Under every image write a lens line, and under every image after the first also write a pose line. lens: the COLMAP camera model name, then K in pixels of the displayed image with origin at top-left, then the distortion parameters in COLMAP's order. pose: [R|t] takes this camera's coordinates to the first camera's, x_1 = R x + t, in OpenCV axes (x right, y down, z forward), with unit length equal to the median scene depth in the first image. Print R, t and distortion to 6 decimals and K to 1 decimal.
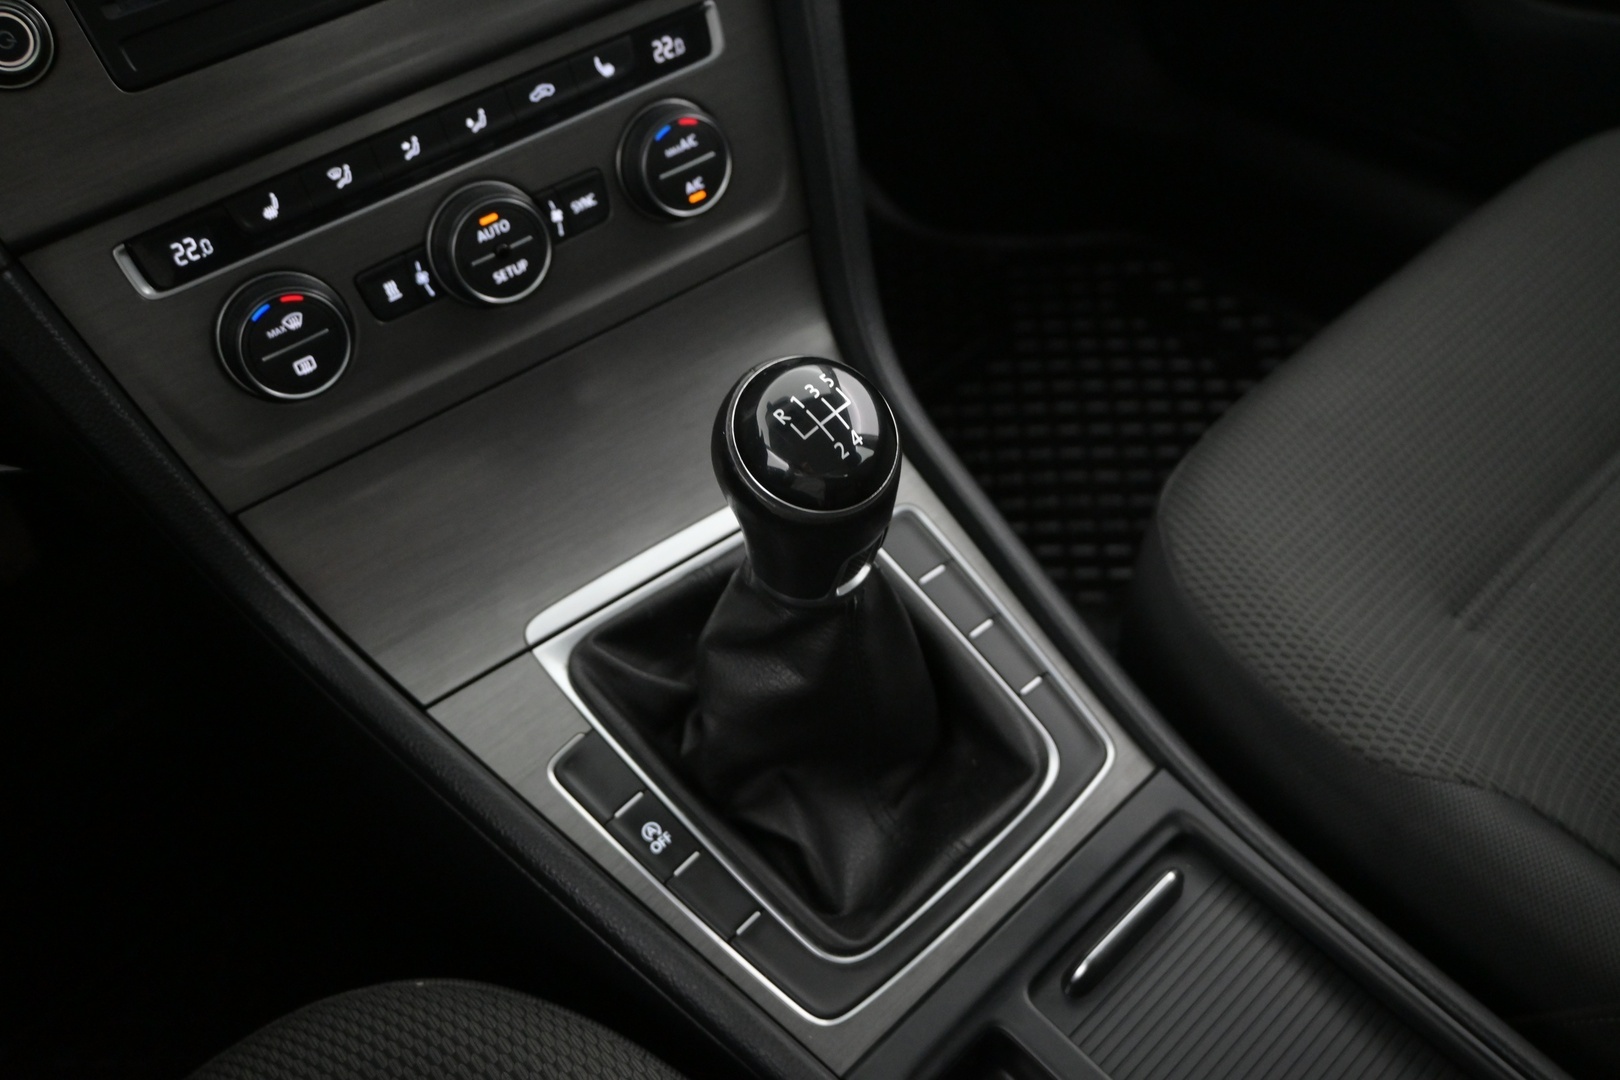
lens RADIAL K [[1481.9, 0, 814.2], [0, 1481.9, 539.8], [0, 0, 1]] dist [0.001914, 0.000000]
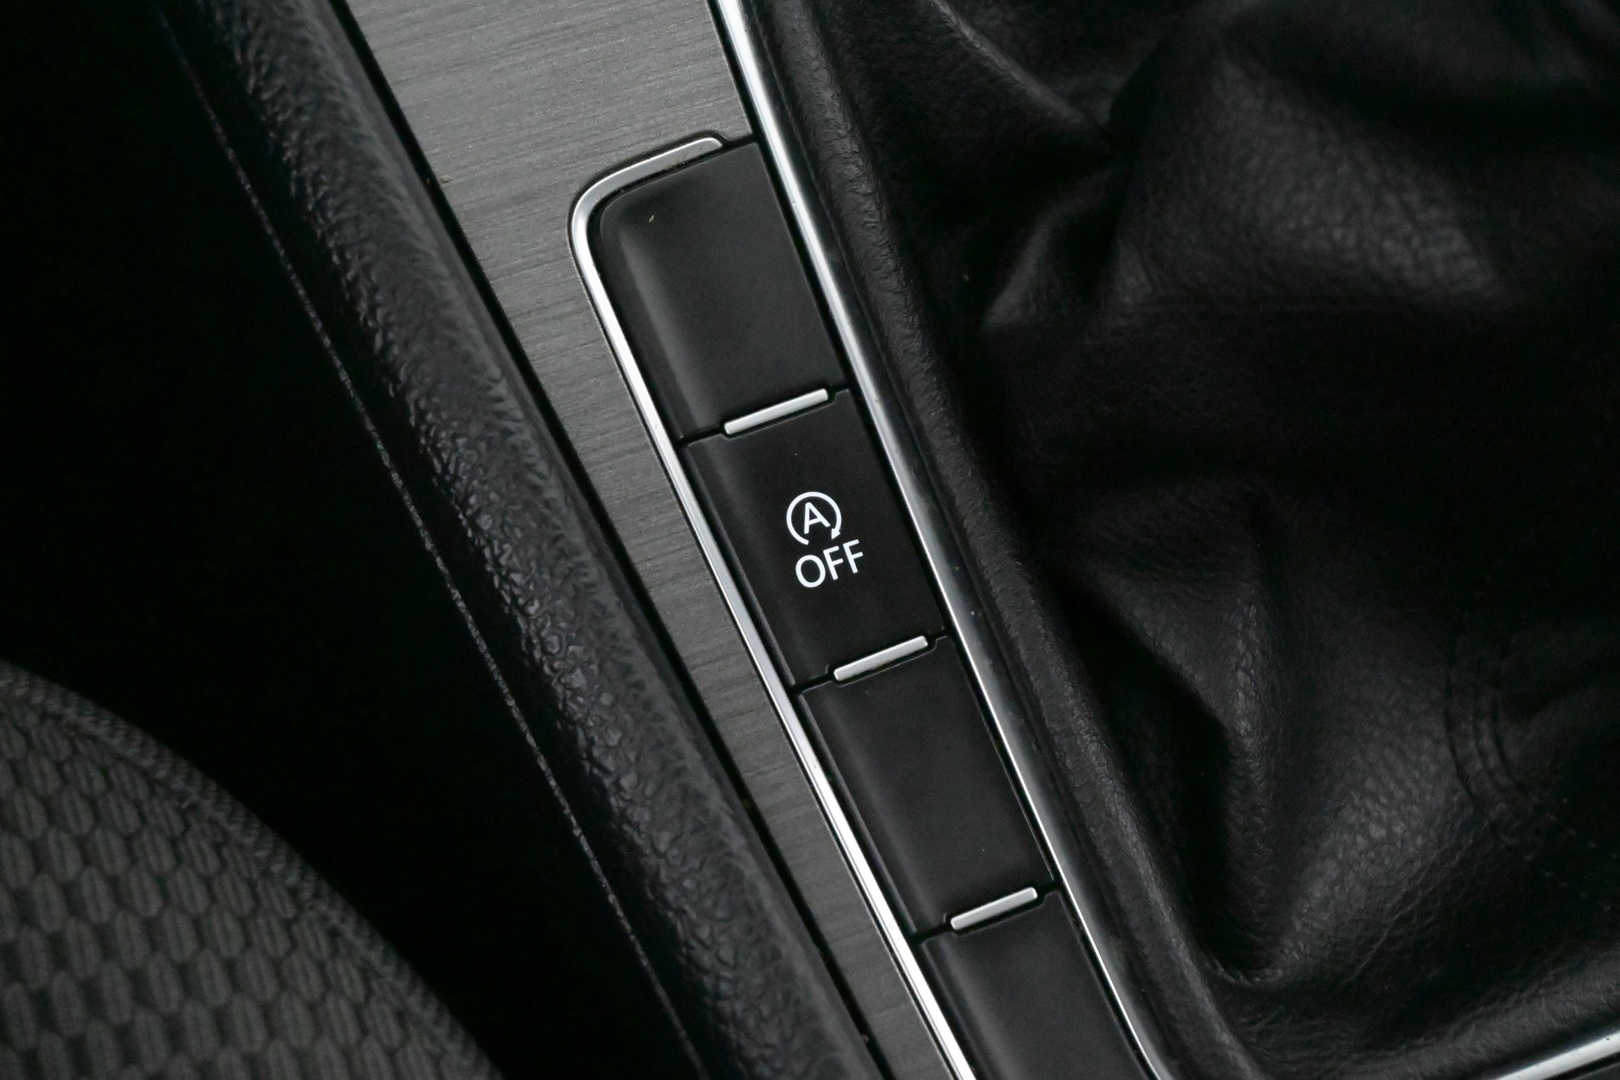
lens RADIAL K [[3688.8, 0, 807.3], [0, 3688.8, 532.8], [0, 0, 1]] dist [0.111565, 0.000000]
pose [[0.919201, 0.393214, -0.021252, -0.092394], [-0.376513, 0.893407, 0.245077, 0.008870], [0.115354, -0.217273, 0.969271, 0.241527]]
